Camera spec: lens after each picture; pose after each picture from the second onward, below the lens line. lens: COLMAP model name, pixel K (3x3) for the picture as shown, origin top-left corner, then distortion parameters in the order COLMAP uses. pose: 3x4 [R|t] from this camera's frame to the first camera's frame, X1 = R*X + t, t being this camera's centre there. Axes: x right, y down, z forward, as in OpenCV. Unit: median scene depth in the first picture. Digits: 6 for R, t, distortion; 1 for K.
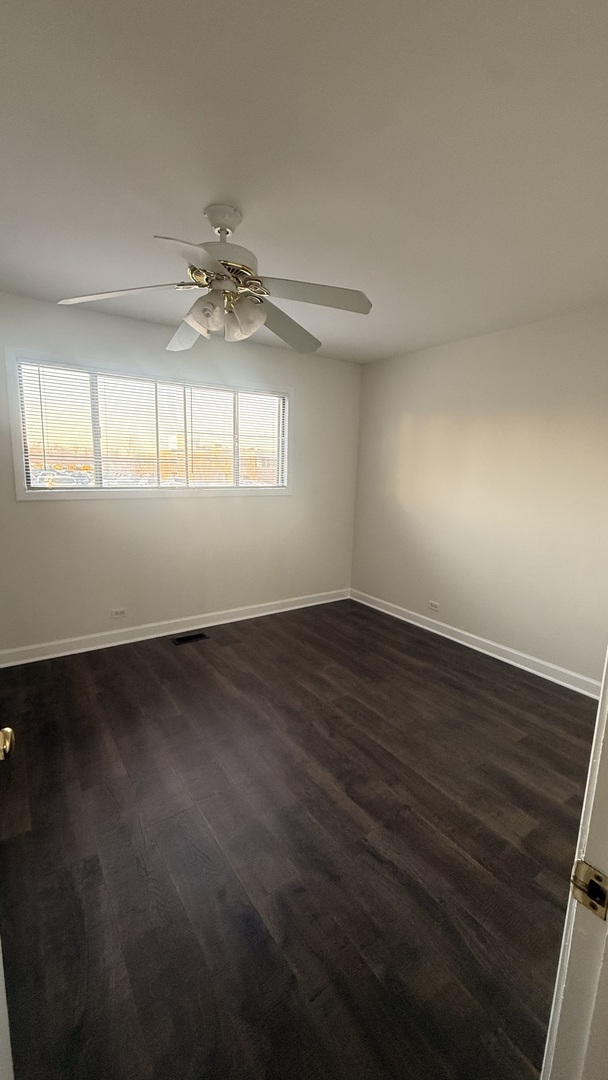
lens RADIAL K [[431.7, 0, 302.0], [0, 431.7, 540.8], [0, 0, 1]] dist [0.001177, -0.000231]
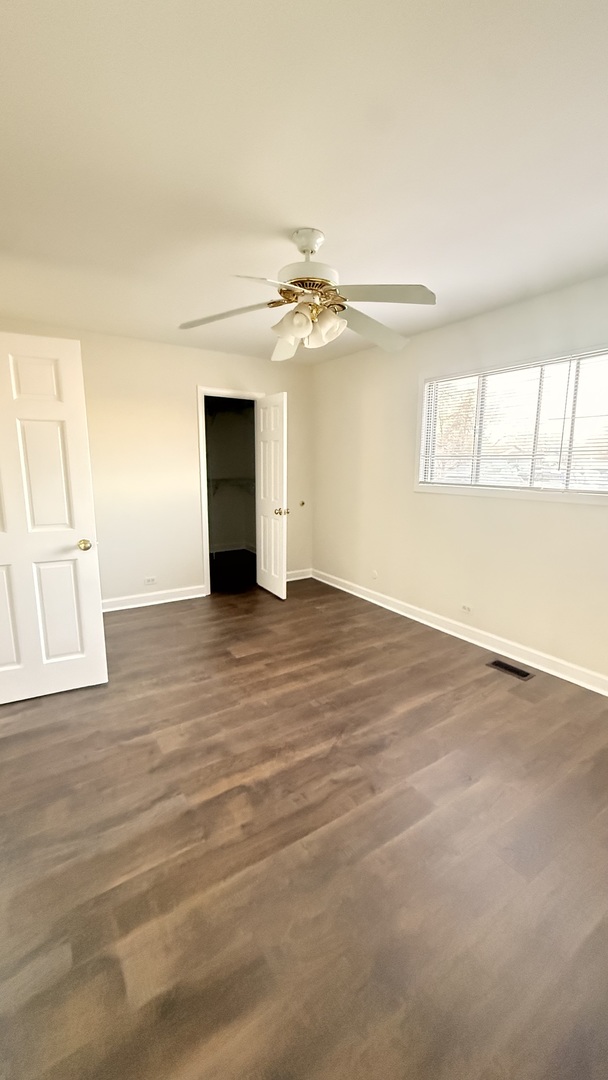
lens RADIAL K [[431.7, 0, 310.6], [0, 431.7, 533.0], [0, 0, 1]] dist [0.001177, -0.000231]
pose [[-0.011045, 0.139123, -0.990214, 0.618826], [-0.175012, 0.974719, 0.138898, -0.090699], [0.984504, 0.174834, 0.013582, 0.650832]]
